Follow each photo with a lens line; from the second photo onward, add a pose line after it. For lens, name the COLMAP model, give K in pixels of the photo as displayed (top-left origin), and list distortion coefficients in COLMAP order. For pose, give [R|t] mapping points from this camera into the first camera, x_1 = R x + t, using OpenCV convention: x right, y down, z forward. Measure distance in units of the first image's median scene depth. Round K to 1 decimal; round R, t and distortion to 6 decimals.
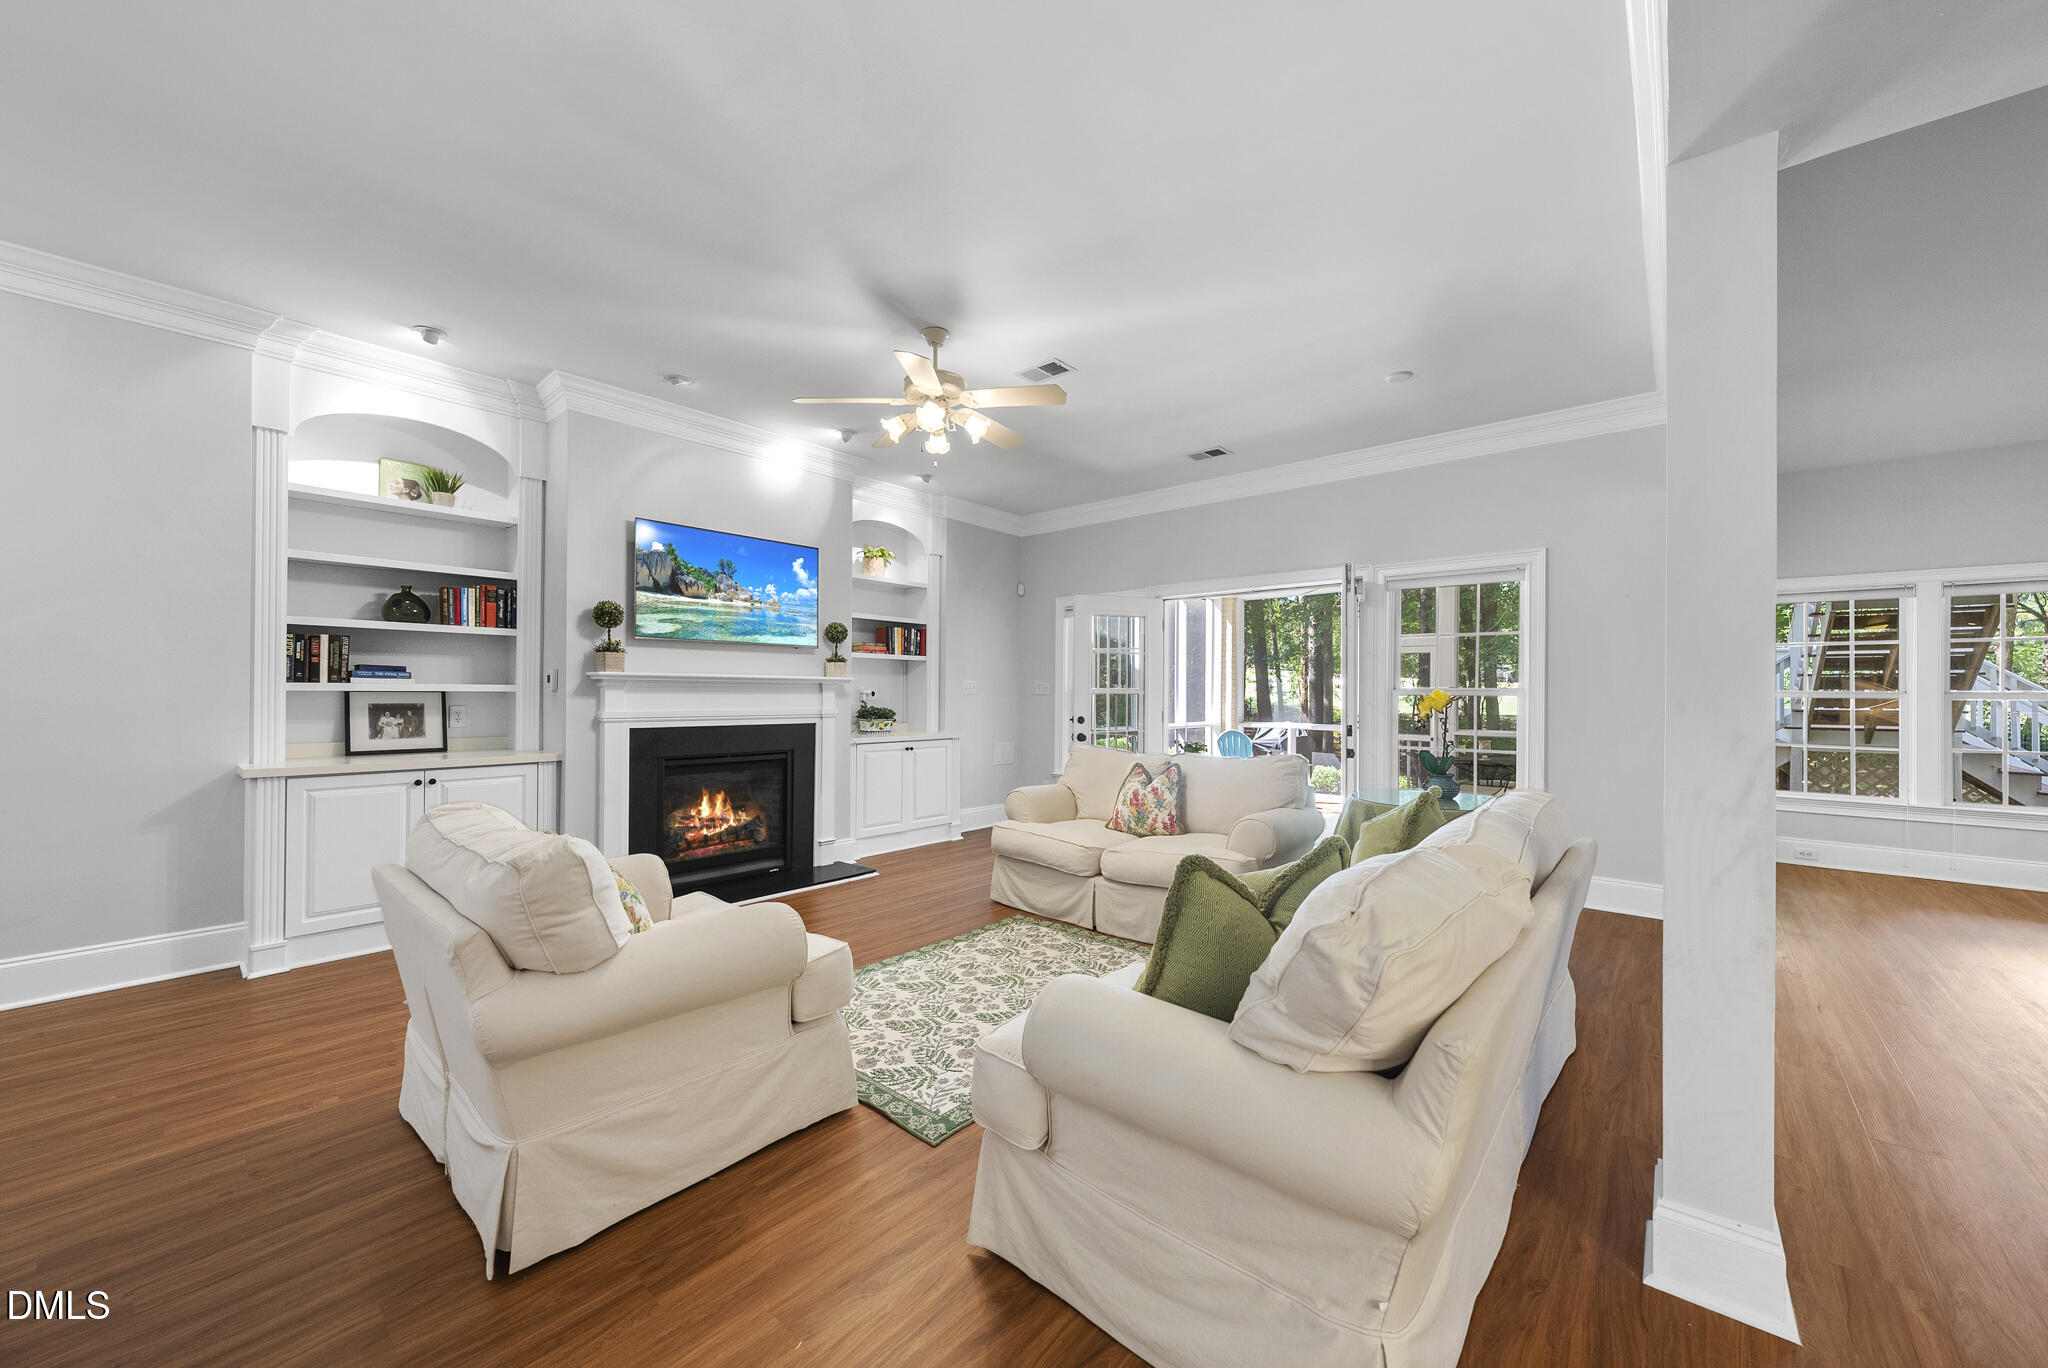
lens RADIAL K [[721.4, 0, 1045.2], [0, 721.4, 689.5], [0, 0, 1]] dist [-0.003311, 0.000482]
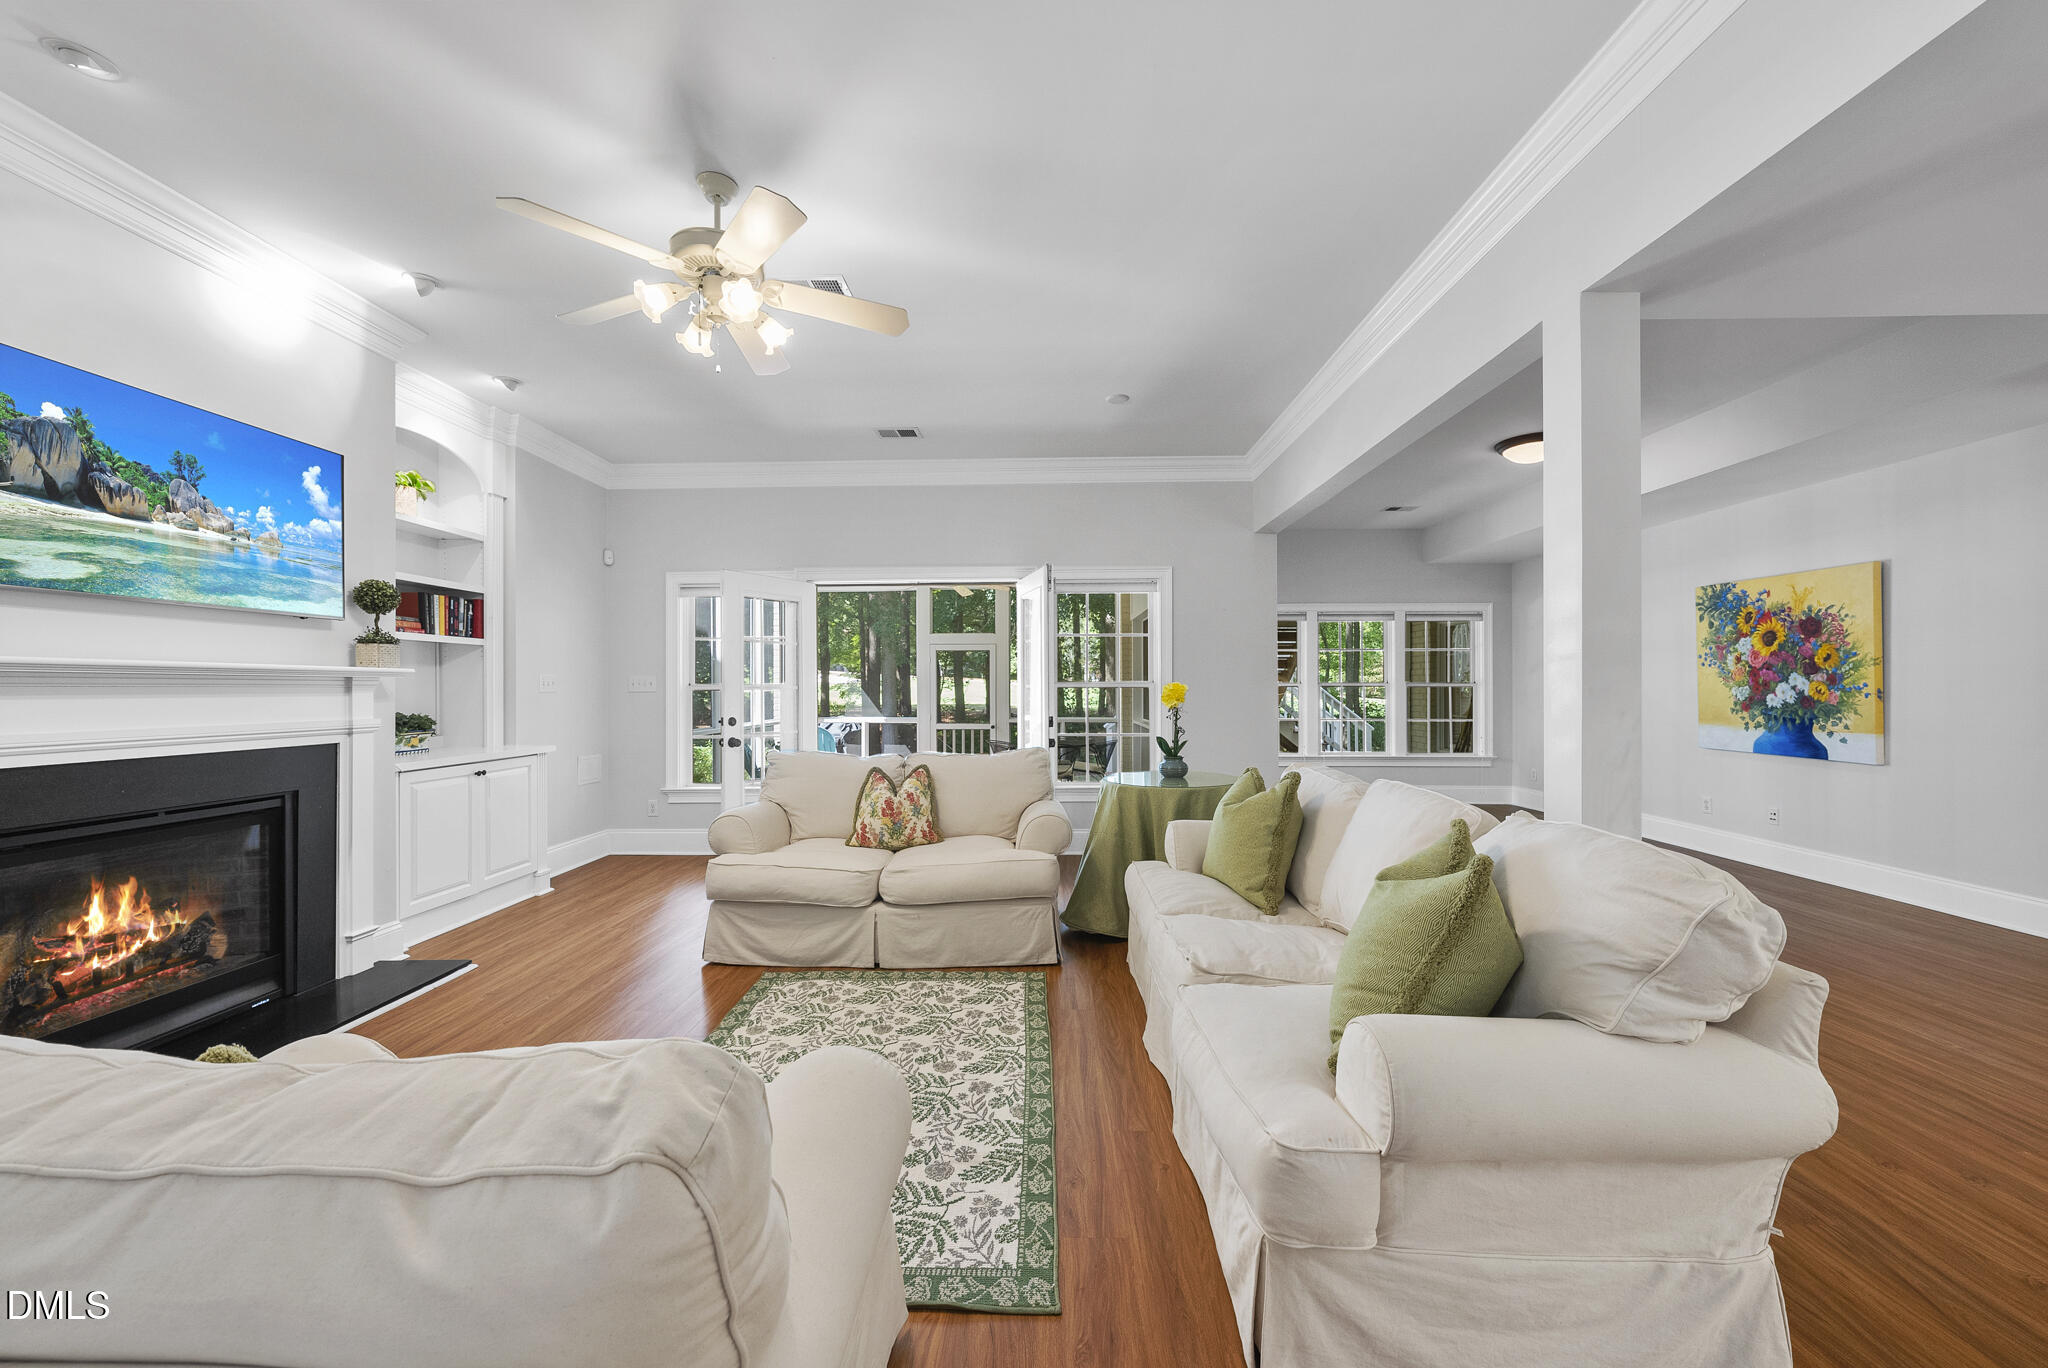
lens RADIAL K [[721.4, 0, 1031.0], [0, 721.4, 684.9], [0, 0, 1]] dist [-0.003311, 0.000482]
pose [[0.792930, -0.006551, 0.609277, -0.243436], [0.005766, 0.999978, 0.003248, -0.000885], [-0.609285, 0.000938, 0.792951, 0.174421]]
